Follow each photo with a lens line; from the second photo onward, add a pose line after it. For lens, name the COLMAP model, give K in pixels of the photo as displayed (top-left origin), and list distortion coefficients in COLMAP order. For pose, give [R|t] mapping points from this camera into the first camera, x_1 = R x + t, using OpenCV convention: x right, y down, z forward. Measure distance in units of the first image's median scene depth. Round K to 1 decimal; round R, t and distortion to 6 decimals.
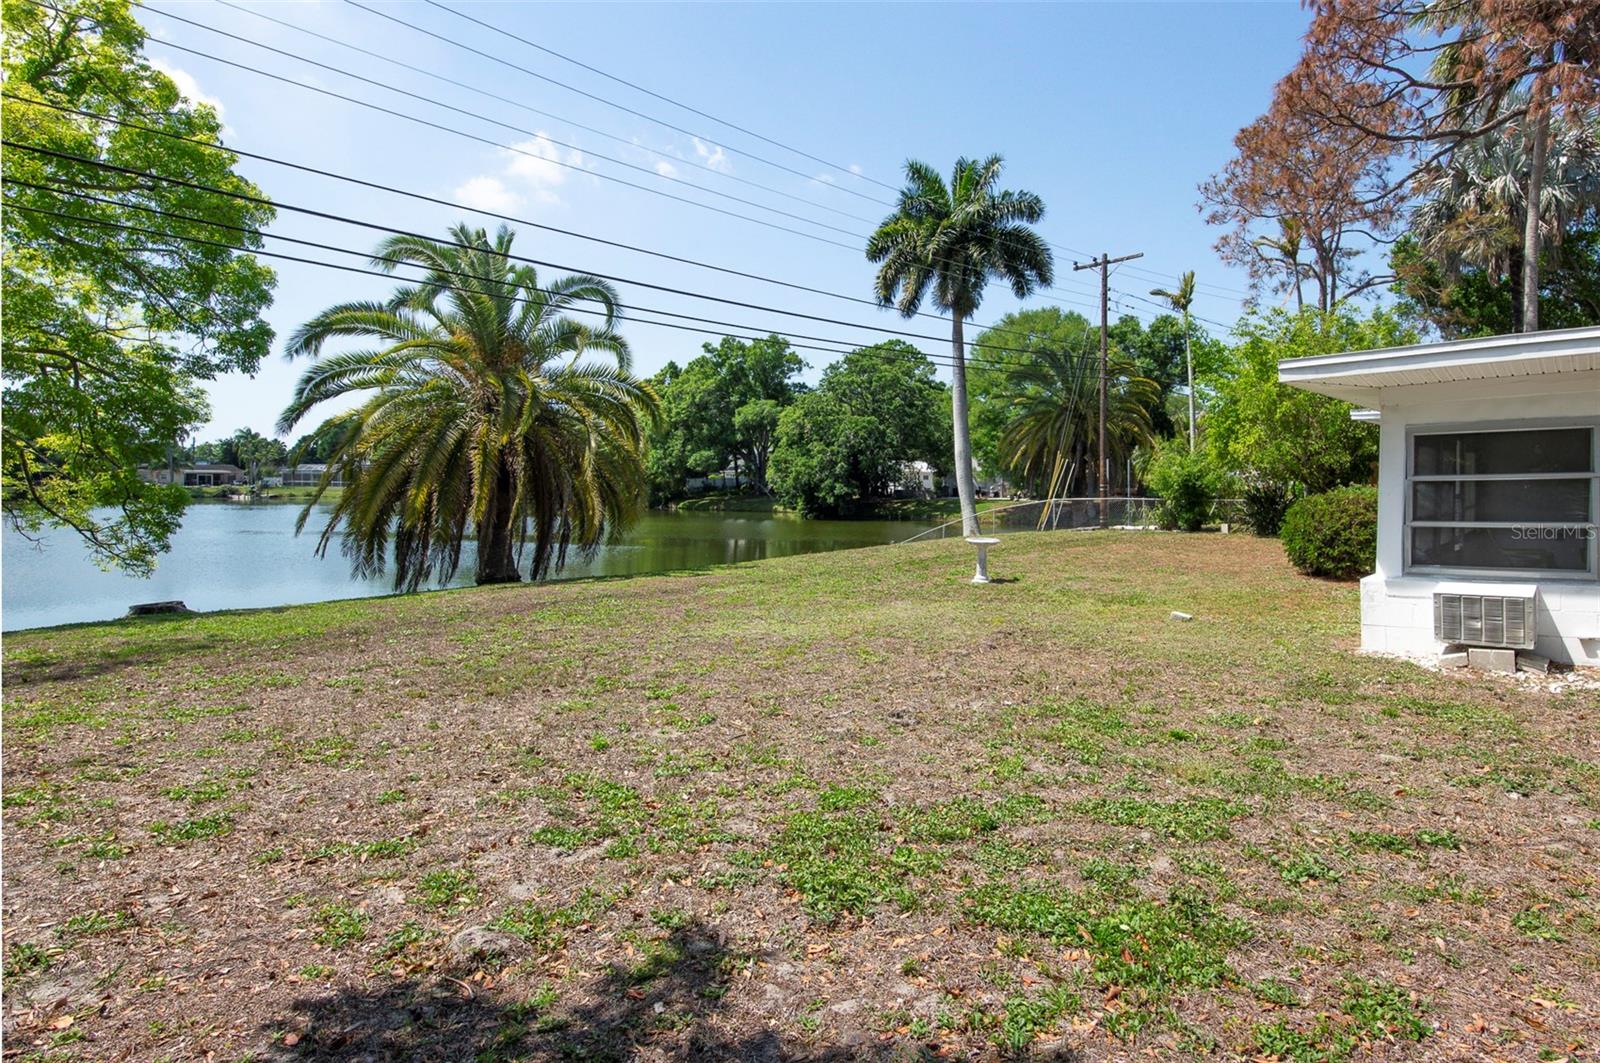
lens RADIAL K [[839.7, 0, 800.8], [0, 839.7, 532.8], [0, 0, 1]] dist [-0.006959, -0.003366]
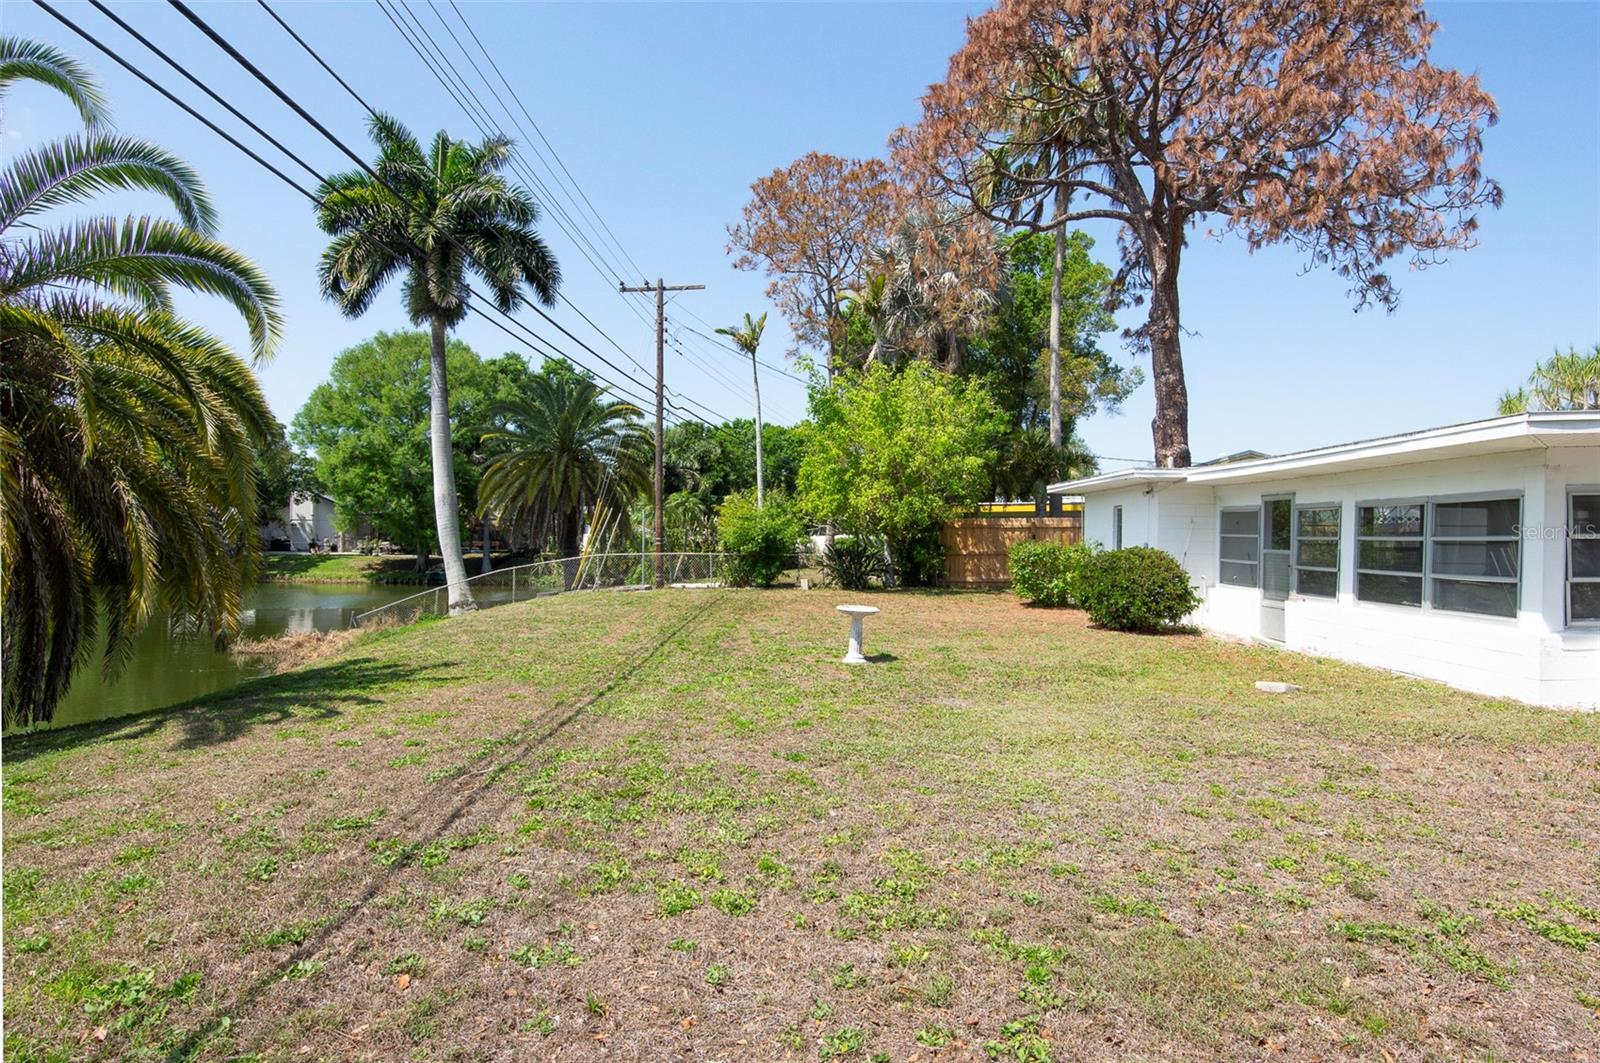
lens RADIAL K [[952.5, 0, 799.9], [0, 952.5, 533.4], [0, 0, 1]] dist [0.008881, -0.002903]
pose [[0.780213, 0.012781, 0.625383, -0.155185], [0.025280, 0.998330, -0.051941, -0.006201], [-0.625002, 0.056335, 0.778587, 0.135174]]
